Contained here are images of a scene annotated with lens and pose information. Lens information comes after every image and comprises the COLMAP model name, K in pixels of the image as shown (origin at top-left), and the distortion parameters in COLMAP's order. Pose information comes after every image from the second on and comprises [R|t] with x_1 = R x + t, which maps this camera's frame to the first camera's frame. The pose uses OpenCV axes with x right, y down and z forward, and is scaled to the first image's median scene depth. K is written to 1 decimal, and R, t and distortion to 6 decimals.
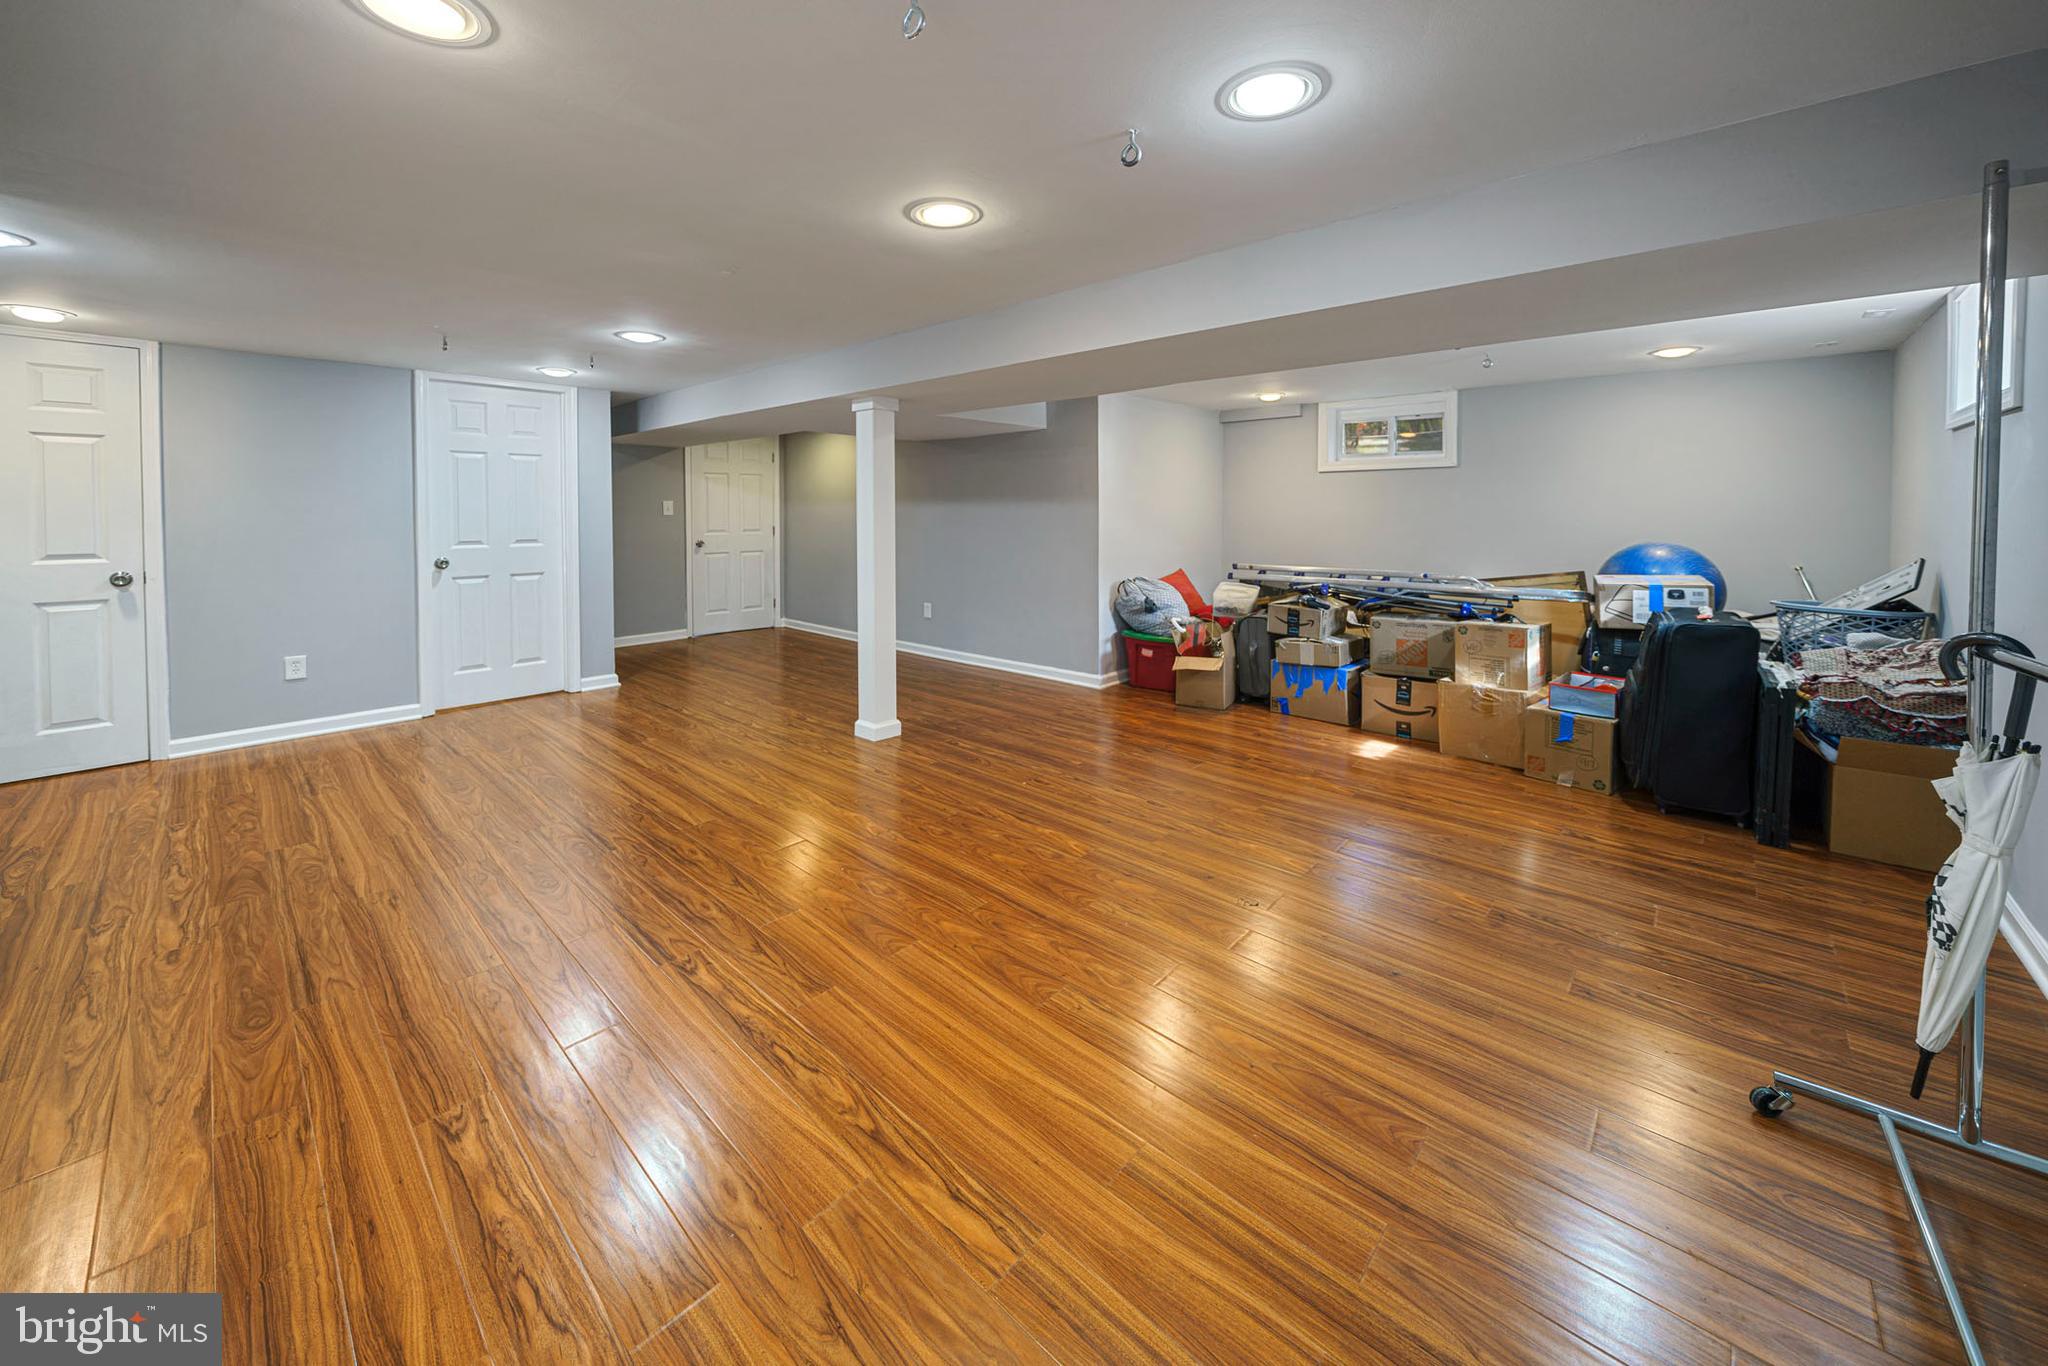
lens RADIAL K [[765.8, 0, 1106.3], [0, 765.8, 555.4], [0, 0, 1]] dist [-0.002401, -0.000164]
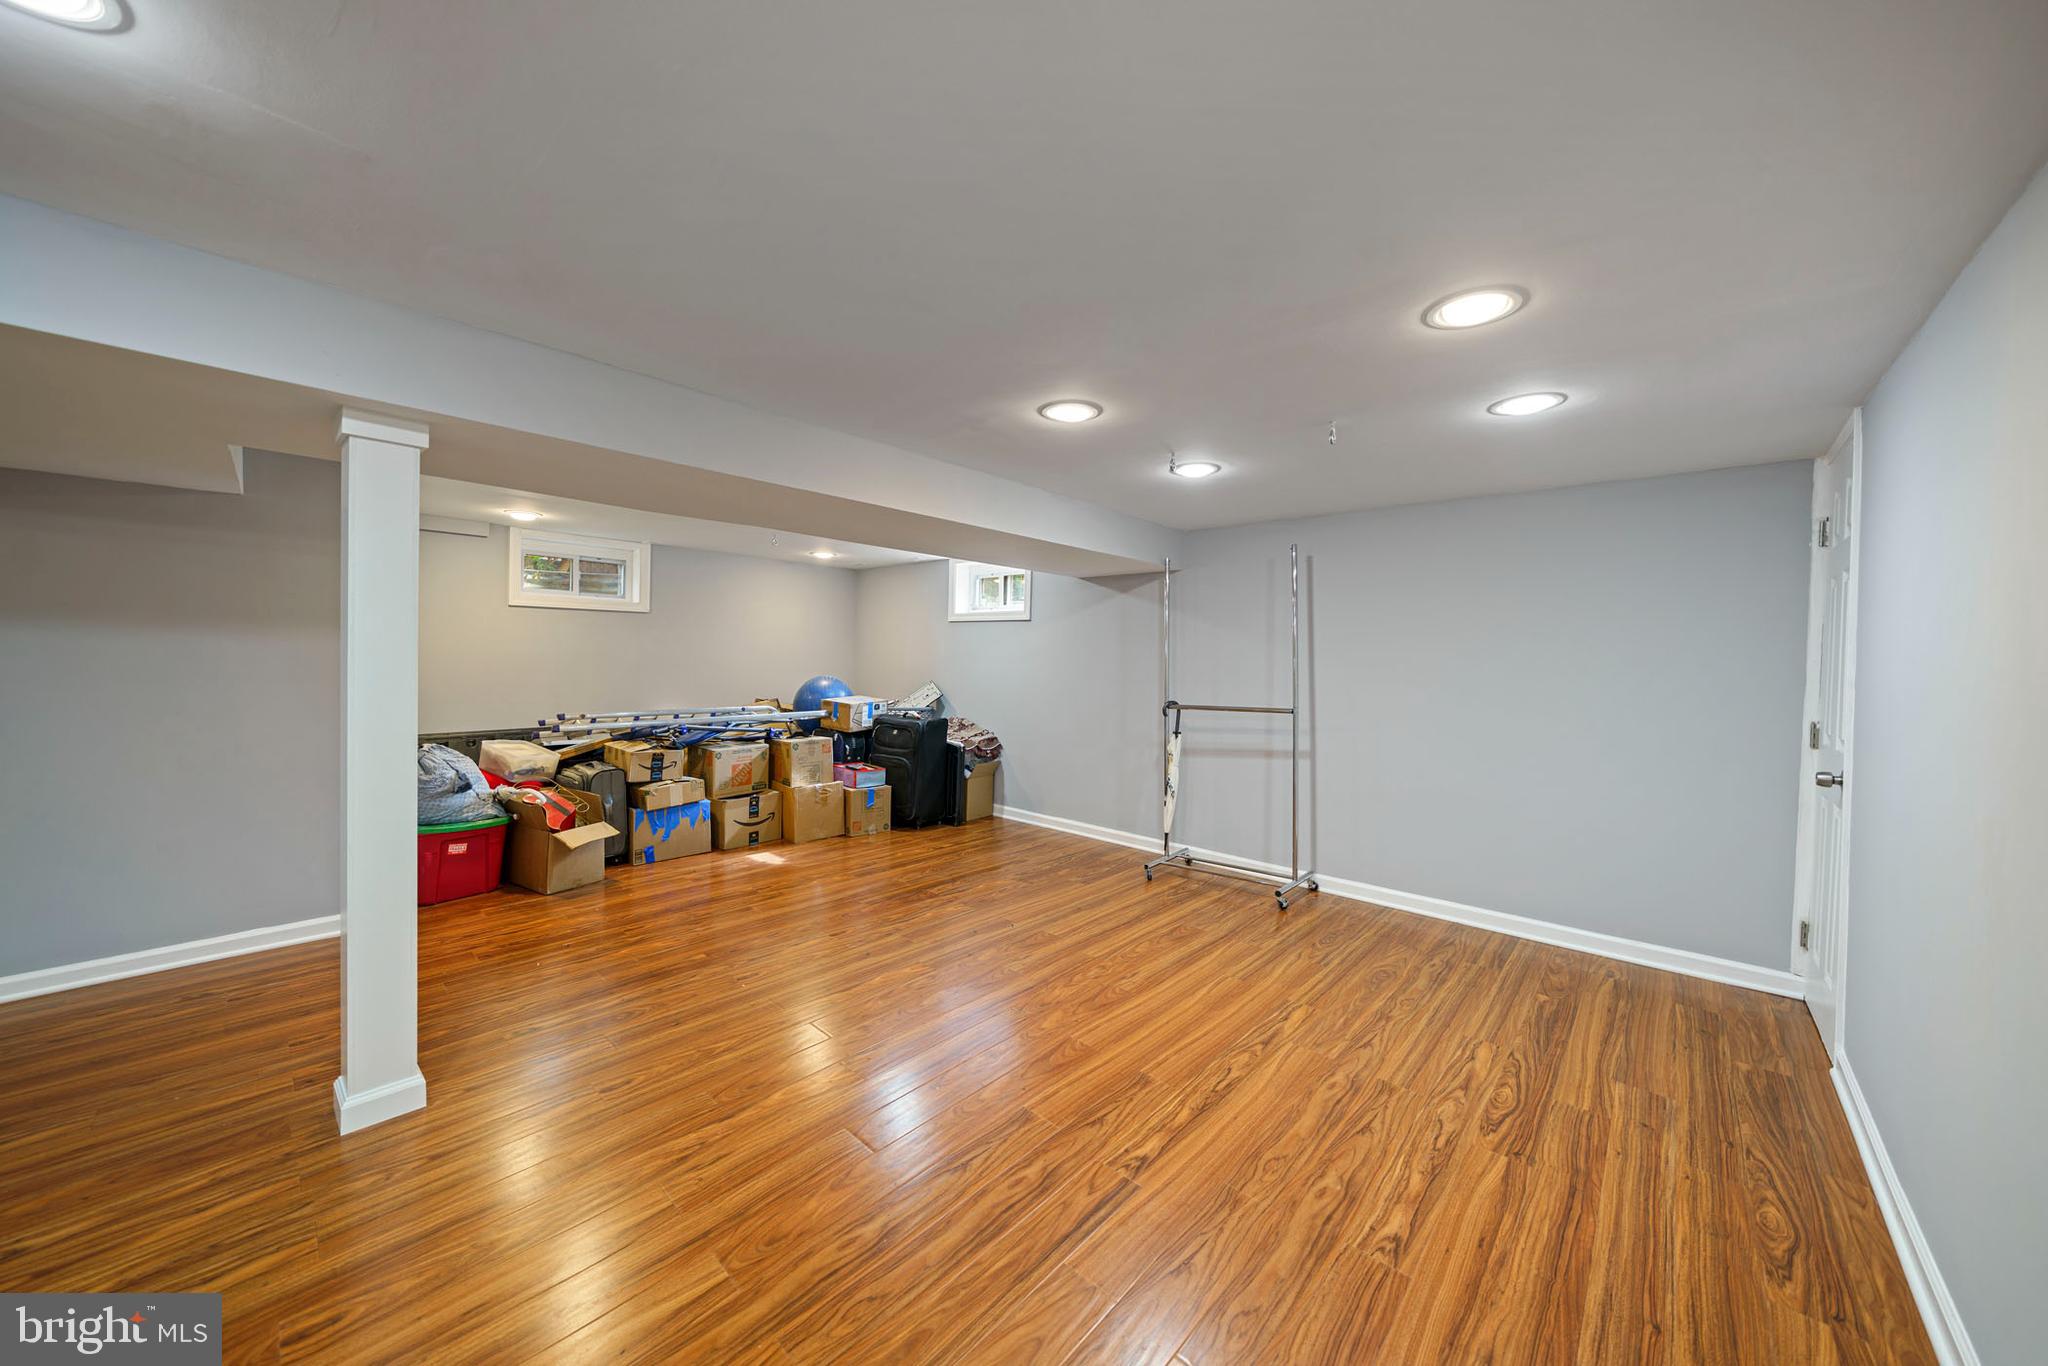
lens RADIAL K [[706.9, 0, 1010.9], [0, 706.9, 681.3], [0, 0, 1]] dist [-0.003312, 0.000214]
pose [[0.050028, -0.030891, 0.998270, -1.079661], [0.038280, 0.998846, 0.028991, -0.052583], [-0.998014, 0.036763, 0.051153, 0.850463]]
